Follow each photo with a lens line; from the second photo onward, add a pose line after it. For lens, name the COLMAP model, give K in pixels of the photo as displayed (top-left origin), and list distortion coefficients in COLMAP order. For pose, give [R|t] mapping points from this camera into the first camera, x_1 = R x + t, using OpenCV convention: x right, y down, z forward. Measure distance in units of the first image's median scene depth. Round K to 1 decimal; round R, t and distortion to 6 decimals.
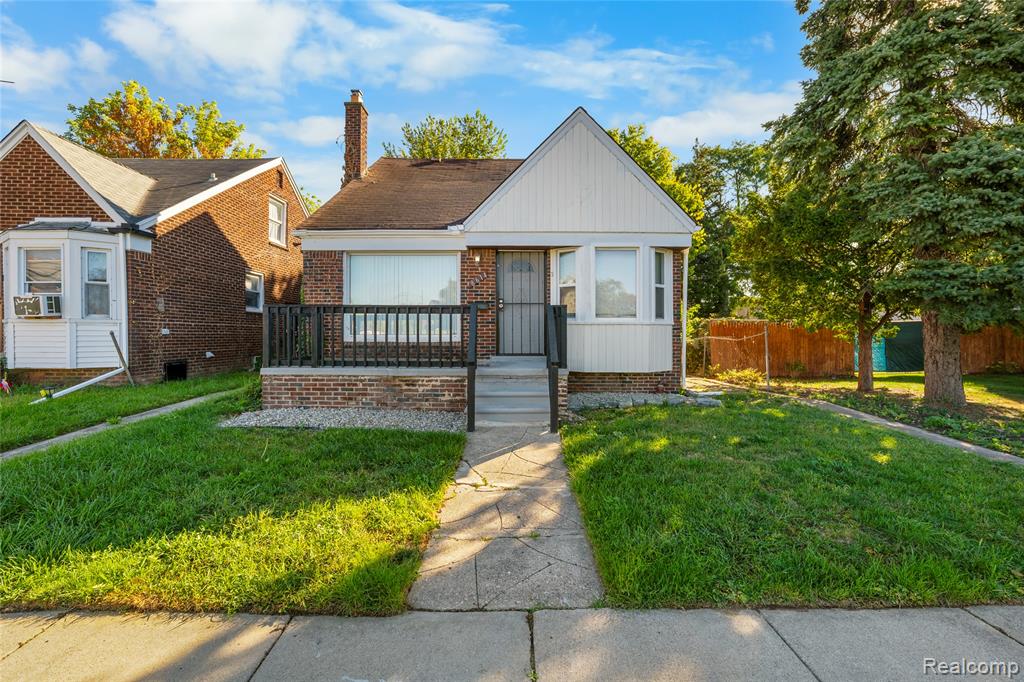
lens RADIAL K [[425.8, 0, 501.5], [0, 425.8, 343.2], [0, 0, 1]] dist [-0.009371, 0.000079]
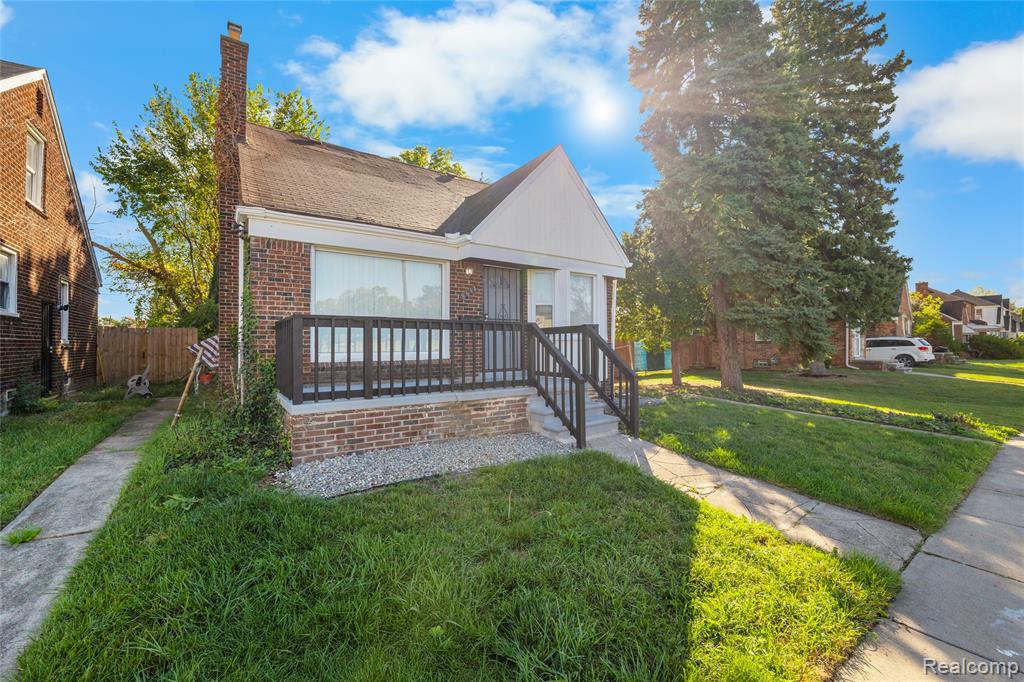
lens RADIAL K [[425.8, 0, 503.9], [0, 425.8, 337.3], [0, 0, 1]] dist [-0.009371, 0.000079]
pose [[0.811890, 0.003699, 0.583799, -0.553363], [0.017397, 0.999383, -0.030527, -0.020353], [-0.583552, 0.034941, 0.811324, 0.187675]]
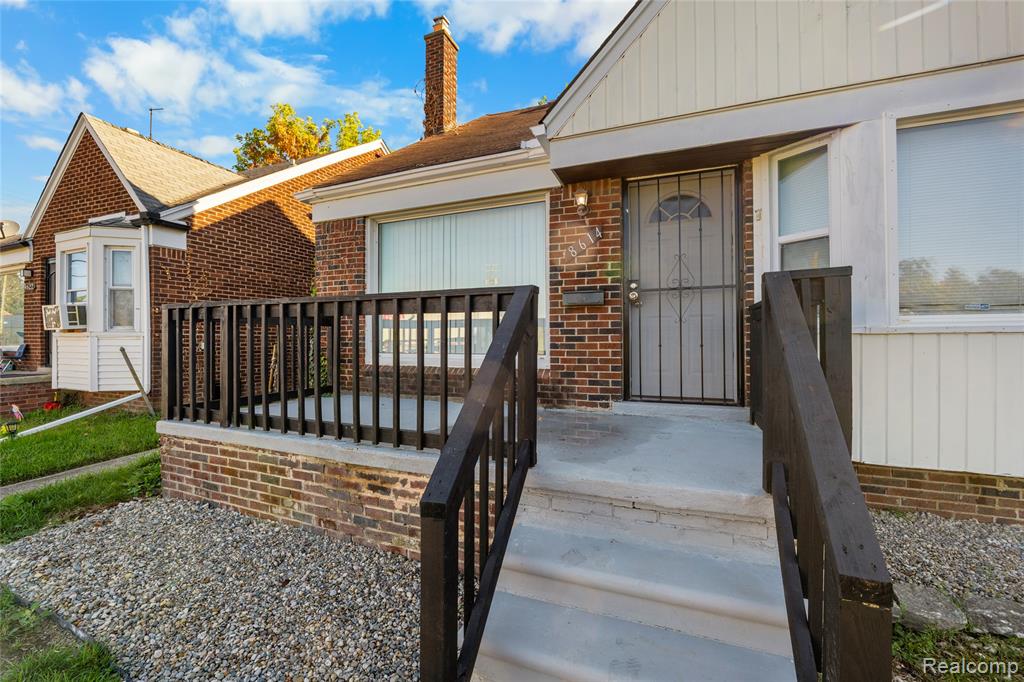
lens RADIAL K [[425.8, 0, 498.3], [0, 425.8, 336.2], [0, 0, 1]] dist [-0.009371, 0.000079]
pose [[0.926840, -0.005864, -0.375411, 0.037159], [-0.004822, 0.999610, -0.027519, -0.030002], [0.375425, 0.027316, 0.926450, 0.525684]]
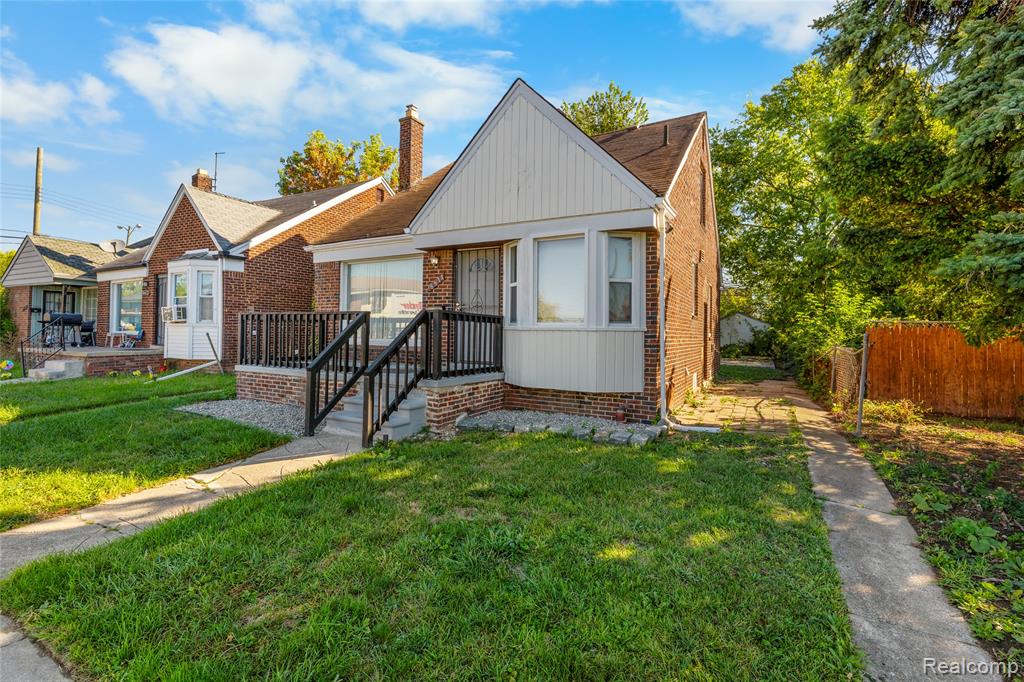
lens RADIAL K [[466.5, 0, 491.4], [0, 466.5, 328.5], [0, 0, 1]] dist [0.003408, 0.000417]
pose [[0.871649, 0.005646, -0.490098, 0.576062], [-0.023860, 0.999237, -0.030923, -0.016945], [0.489549, 0.038648, 0.871119, 0.156087]]
